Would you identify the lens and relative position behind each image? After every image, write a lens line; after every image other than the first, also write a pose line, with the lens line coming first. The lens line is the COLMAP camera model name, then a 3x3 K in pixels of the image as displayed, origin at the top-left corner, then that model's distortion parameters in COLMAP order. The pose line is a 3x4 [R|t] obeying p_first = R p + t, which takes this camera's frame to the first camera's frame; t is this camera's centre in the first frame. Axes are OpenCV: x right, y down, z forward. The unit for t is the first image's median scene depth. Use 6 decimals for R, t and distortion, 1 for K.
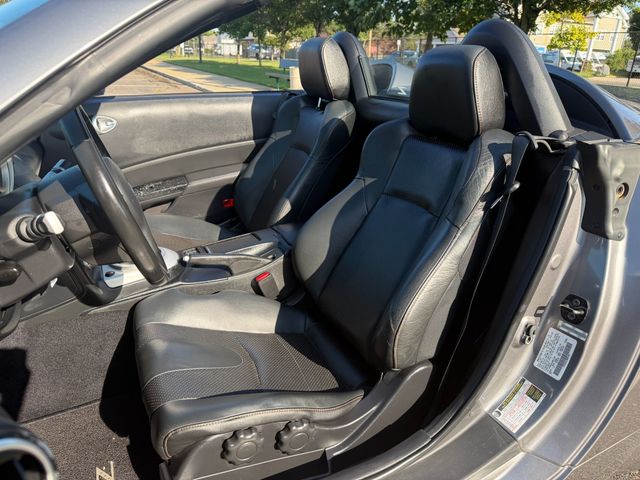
lens RADIAL K [[451.2, 0, 319.1], [0, 451.2, 243.4], [0, 0, 1]] dist [0.023392, -0.034761]
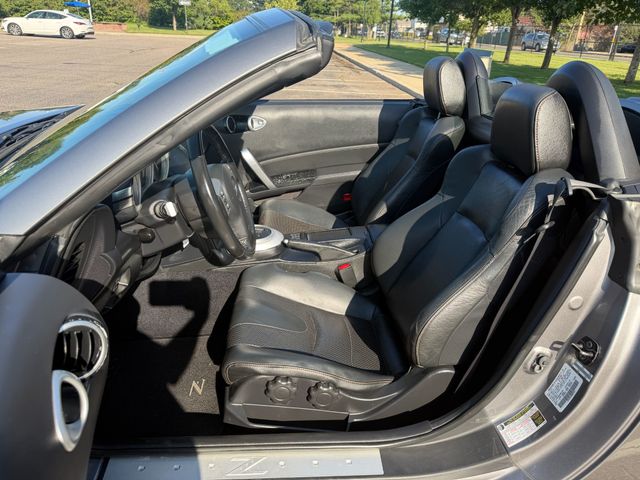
lens RADIAL K [[451.2, 0, 319.1], [0, 451.2, 243.4], [0, 0, 1]] dist [0.023392, -0.034761]
pose [[0.926725, 0.161689, -0.339171, 0.212820], [-0.150747, 0.986837, 0.058554, -0.047691], [0.344174, -0.003135, 0.938900, -0.139932]]
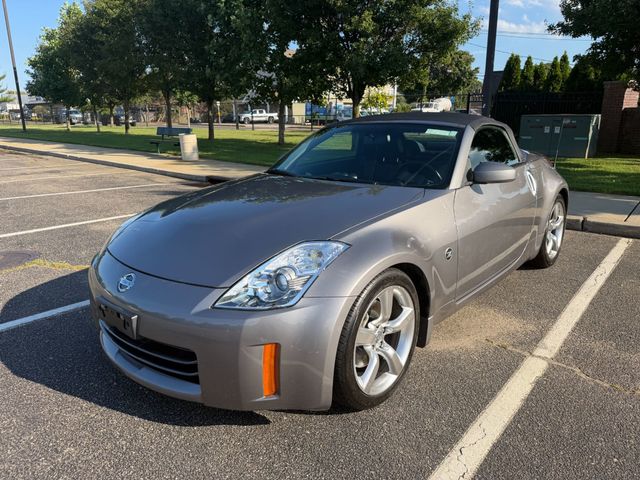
lens RADIAL K [[452.5, 0, 321.9], [0, 452.5, 246.8], [0, 0, 1]] dist [0.001601, -0.007817]
pose [[0.916189, -0.142187, 0.374675, -1.848146], [0.180826, 0.981030, -0.069877, 0.330930], [-0.357631, 0.131772, 0.924519, -1.359243]]
